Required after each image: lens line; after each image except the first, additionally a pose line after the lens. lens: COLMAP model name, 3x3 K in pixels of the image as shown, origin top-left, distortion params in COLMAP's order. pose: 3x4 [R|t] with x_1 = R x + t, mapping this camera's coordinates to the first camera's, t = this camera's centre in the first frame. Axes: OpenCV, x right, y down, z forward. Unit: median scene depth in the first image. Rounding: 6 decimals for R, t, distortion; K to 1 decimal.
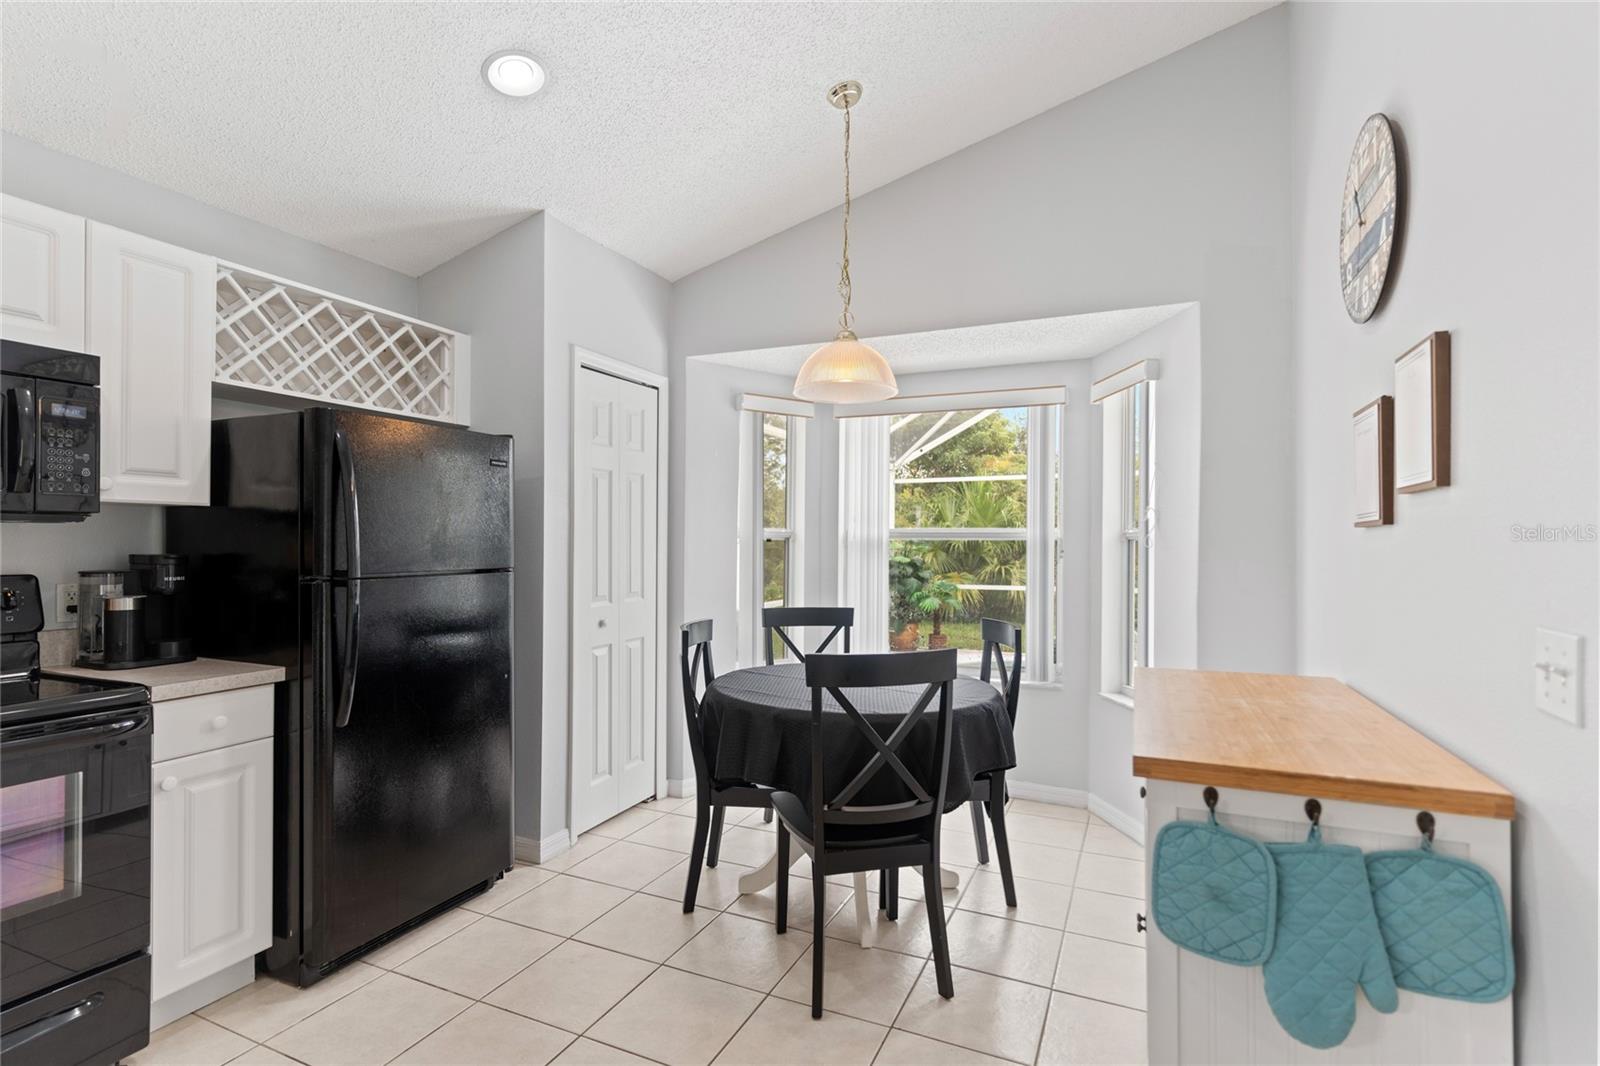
lens RADIAL K [[760.7, 0, 803.3], [0, 760.7, 535.6], [0, 0, 1]] dist [-0.000372, 0.000284]
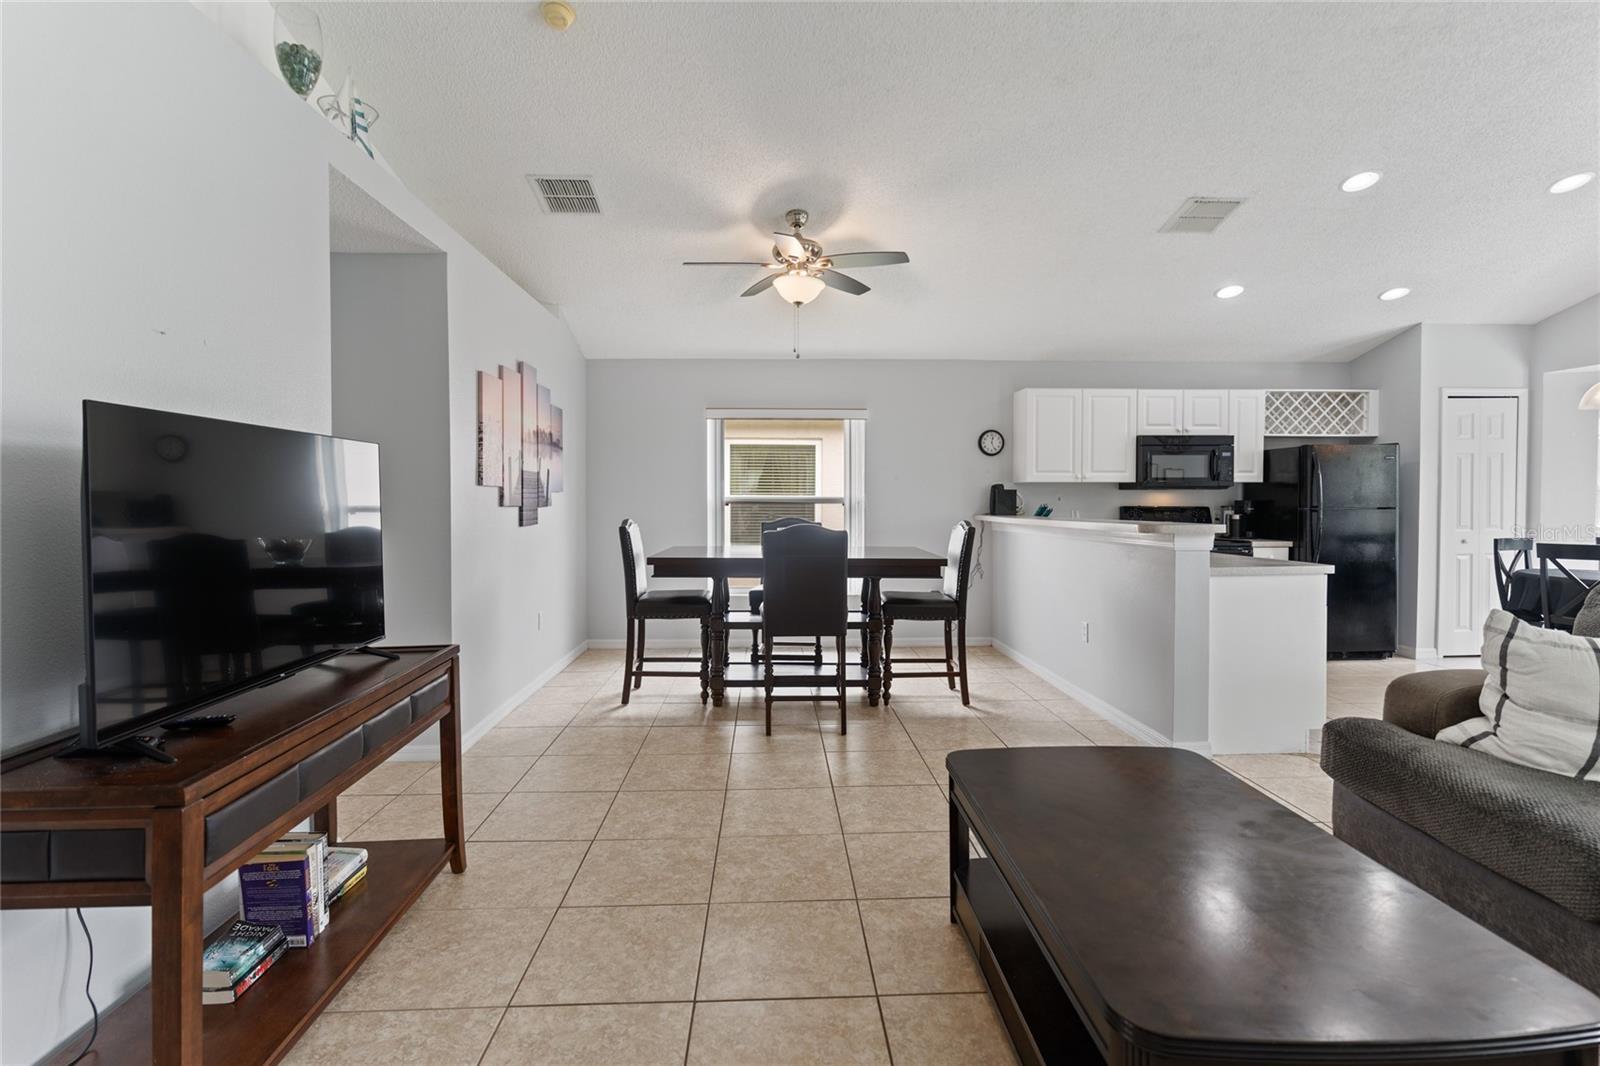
lens RADIAL K [[765.0, 0, 800.0], [0, 765.0, 514.2], [0, 0, 1]] dist [0.000234, 0.000143]
pose [[0.451559, 0.015477, -0.892107, 0.863828], [0.009722, 0.999705, 0.022265, -0.001986], [0.892188, -0.018727, 0.451276, -1.620744]]
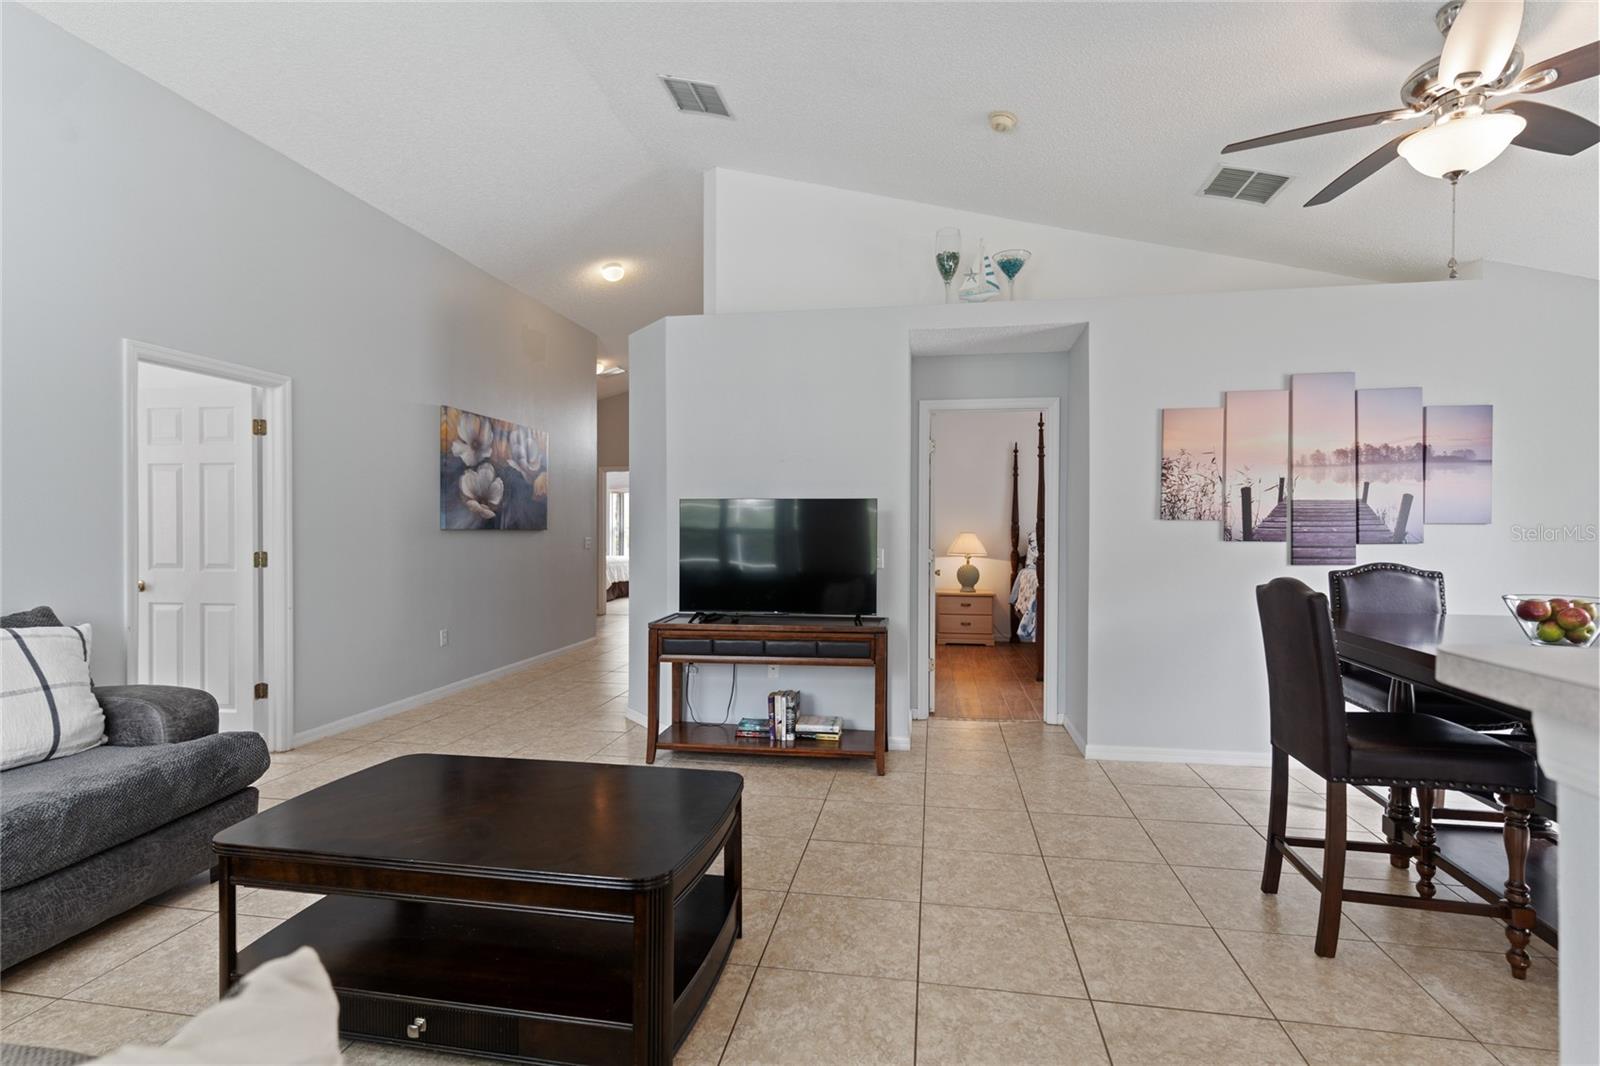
lens RADIAL K [[754.3, 0, 800.0], [0, 754.3, 533.0], [0, 0, 1]] dist [0.000521, 0.000372]
pose [[-0.968342, -0.002934, -0.249611, 0.281503], [-0.002595, 0.999995, -0.001688, 0.000564], [0.249615, -0.000987, -0.968345, -0.059570]]
